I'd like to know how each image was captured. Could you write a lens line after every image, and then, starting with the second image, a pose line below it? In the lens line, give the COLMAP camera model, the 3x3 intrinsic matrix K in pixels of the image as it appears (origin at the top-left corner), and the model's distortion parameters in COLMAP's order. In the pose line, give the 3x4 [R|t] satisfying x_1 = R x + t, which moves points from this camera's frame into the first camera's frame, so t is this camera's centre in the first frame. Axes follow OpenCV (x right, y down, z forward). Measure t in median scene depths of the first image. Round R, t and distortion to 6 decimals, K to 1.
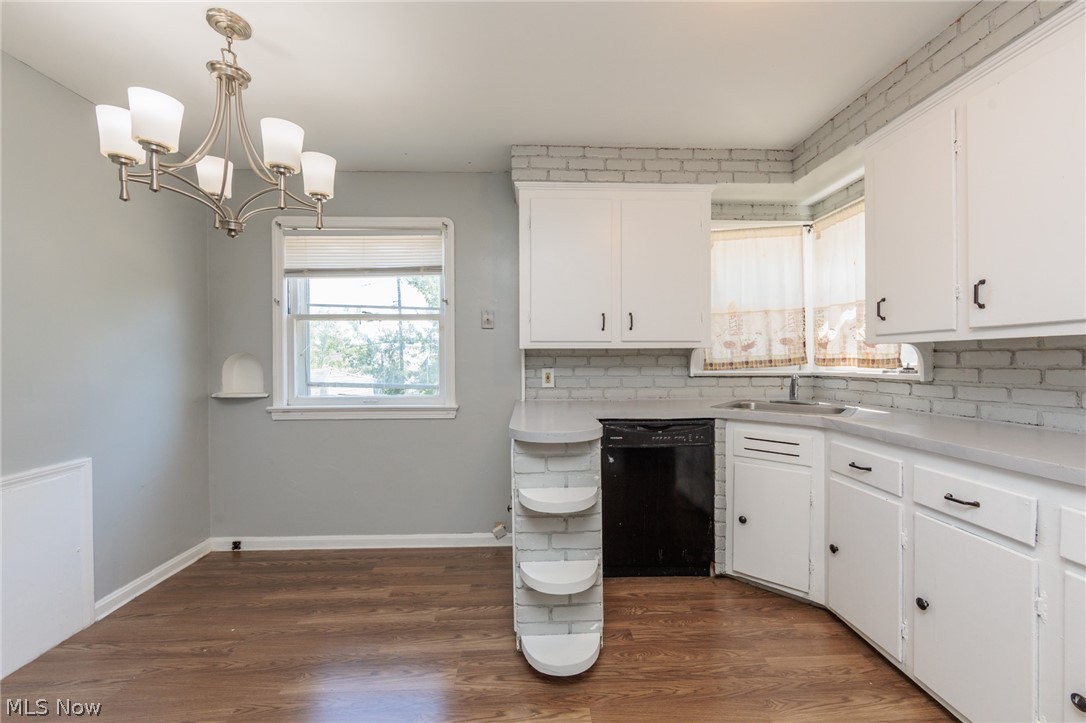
lens RADIAL K [[429.5, 0, 544.6], [0, 429.5, 362.0], [0, 0, 1]] dist [-0.004985, 0.000261]
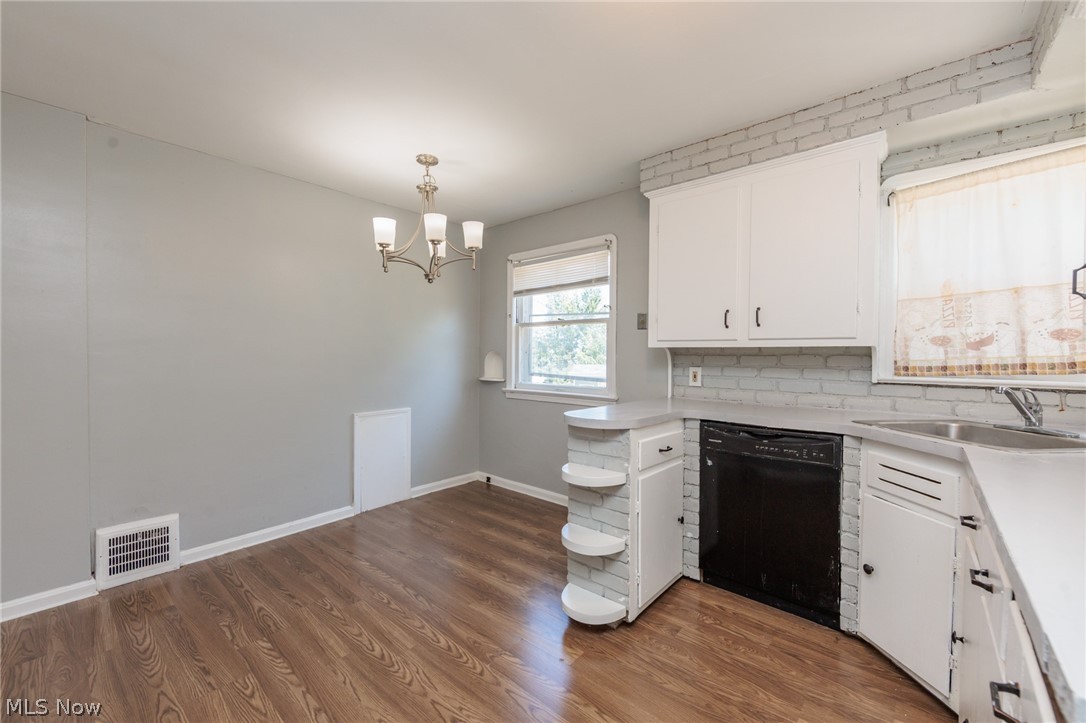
lens RADIAL K [[429.5, 0, 546.1], [0, 429.5, 364.3], [0, 0, 1]] dist [-0.004985, 0.000261]
pose [[0.732406, 0.023034, -0.680479, 0.486059], [-0.017362, 0.999734, 0.015153, -0.001377], [0.680647, 0.000717, 0.732611, 0.038467]]
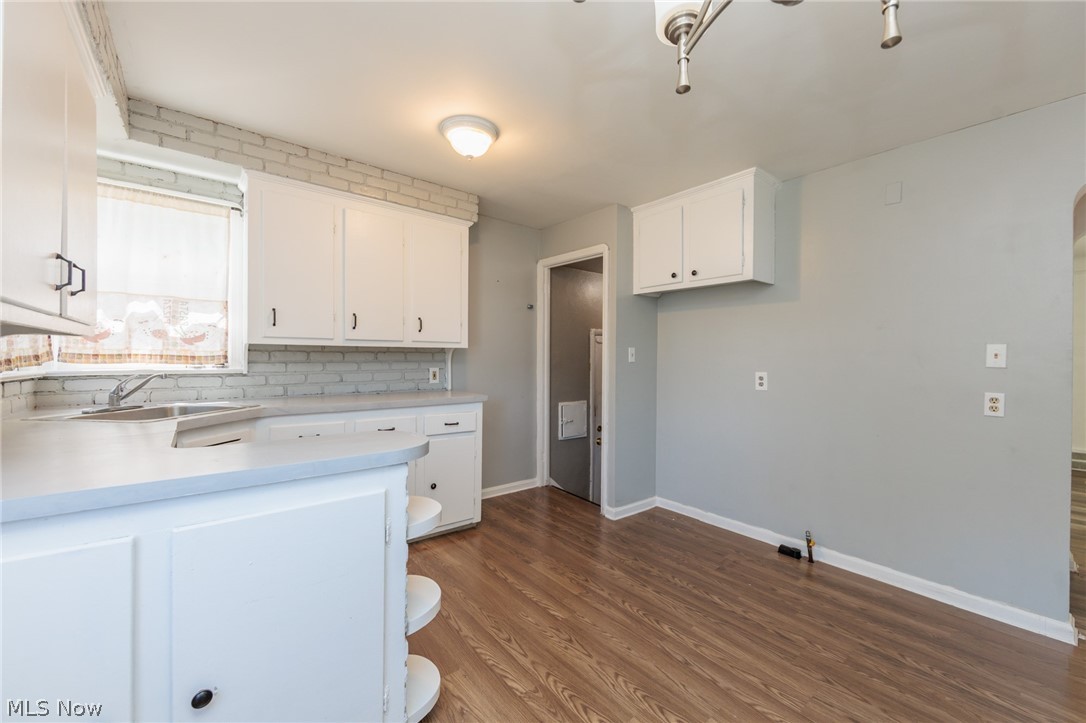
lens RADIAL K [[429.5, 0, 548.5], [0, 429.5, 360.9], [0, 0, 1]] dist [-0.004985, 0.000261]
pose [[-0.603908, -0.003662, 0.797046, -0.547175], [-0.000388, 0.999991, 0.004300, 0.000920], [-0.797054, 0.002288, -0.603904, 0.849837]]
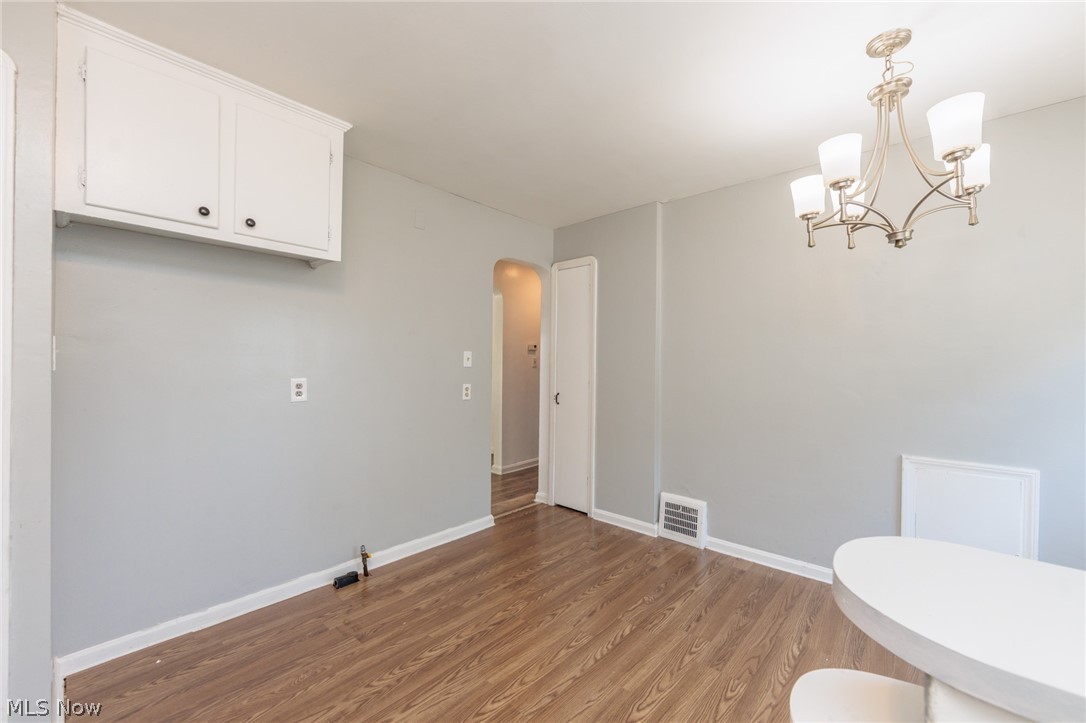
lens RADIAL K [[429.5, 0, 547.2], [0, 429.5, 362.2], [0, 0, 1]] dist [-0.004985, 0.000261]
pose [[-0.693993, -0.001064, -0.719981, 0.337111], [-0.015249, 0.999796, 0.013221, -0.017594], [0.719820, 0.020154, -0.693868, 0.685492]]
